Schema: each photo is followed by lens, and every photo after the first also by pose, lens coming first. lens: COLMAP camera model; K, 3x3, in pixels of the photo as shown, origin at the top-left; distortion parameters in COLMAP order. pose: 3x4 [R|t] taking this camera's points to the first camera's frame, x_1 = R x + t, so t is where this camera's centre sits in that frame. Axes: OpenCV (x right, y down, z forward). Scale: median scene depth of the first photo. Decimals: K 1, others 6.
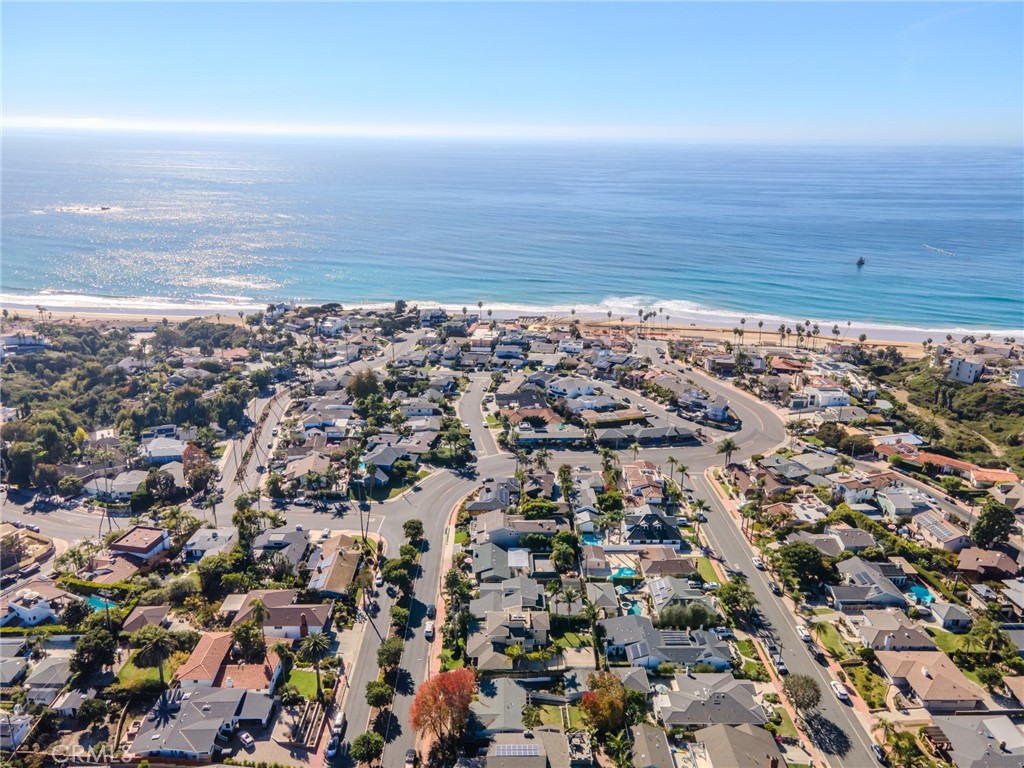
lens RADIAL K [[745.9, 0, 512.0], [0, 745.9, 384.0], [0, 0, 1]] dist [0.035463, 0.005590]
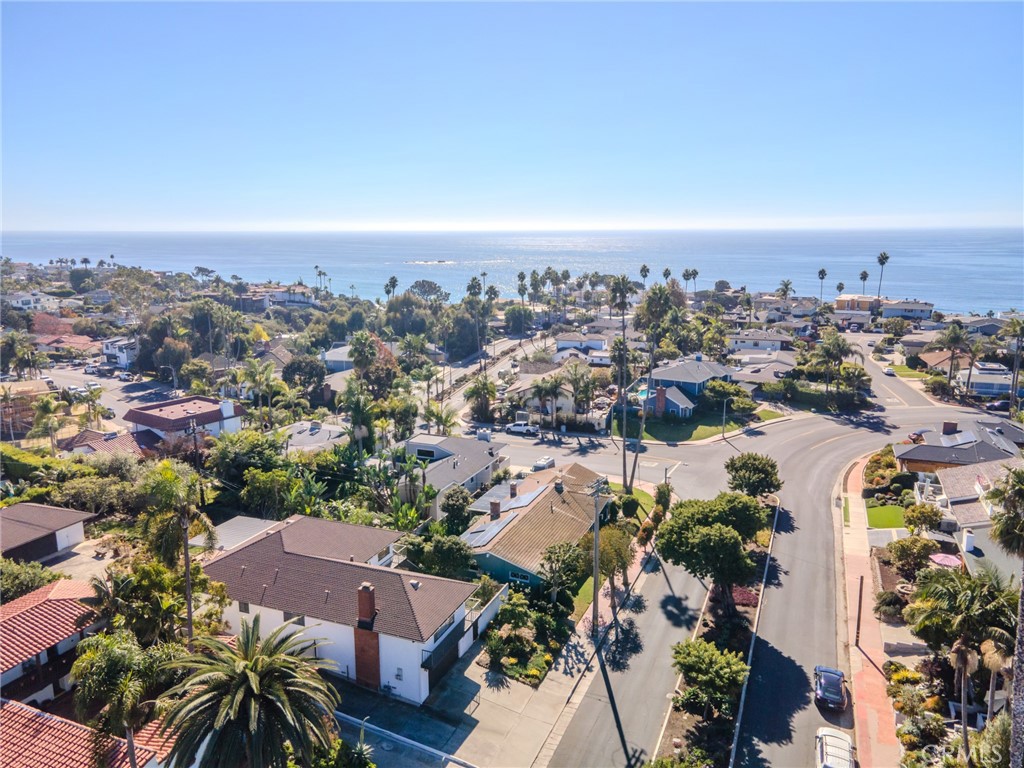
lens RADIAL K [[745.9, 0, 512.0], [0, 745.9, 384.0], [0, 0, 1]] dist [0.035463, 0.005590]
pose [[0.916563, 0.068758, -0.393936, -0.100198], [-0.114224, 0.989080, -0.093127, 0.205253], [0.383231, 0.130354, 0.914408, 0.615013]]
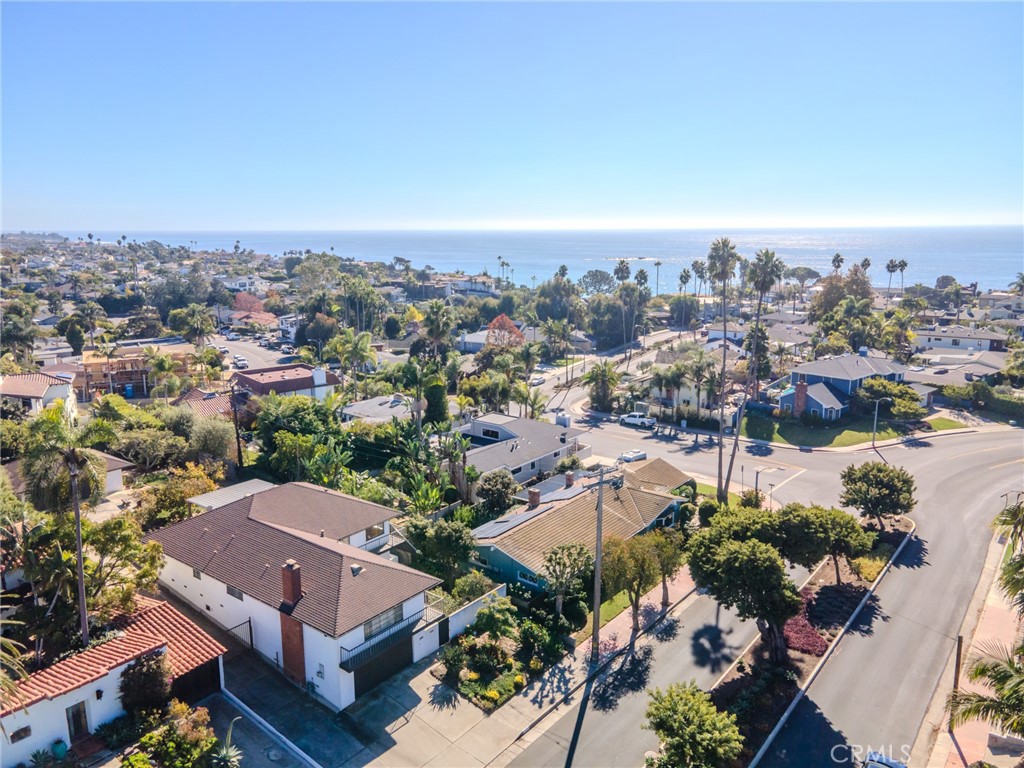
lens RADIAL K [[745.9, 0, 512.0], [0, 745.9, 384.0], [0, 0, 1]] dist [0.035463, 0.005590]
pose [[0.776359, 0.117590, -0.619224, -0.064507], [-0.188688, 0.980747, -0.050327, 0.202477], [0.601384, 0.155912, 0.783600, 0.688072]]
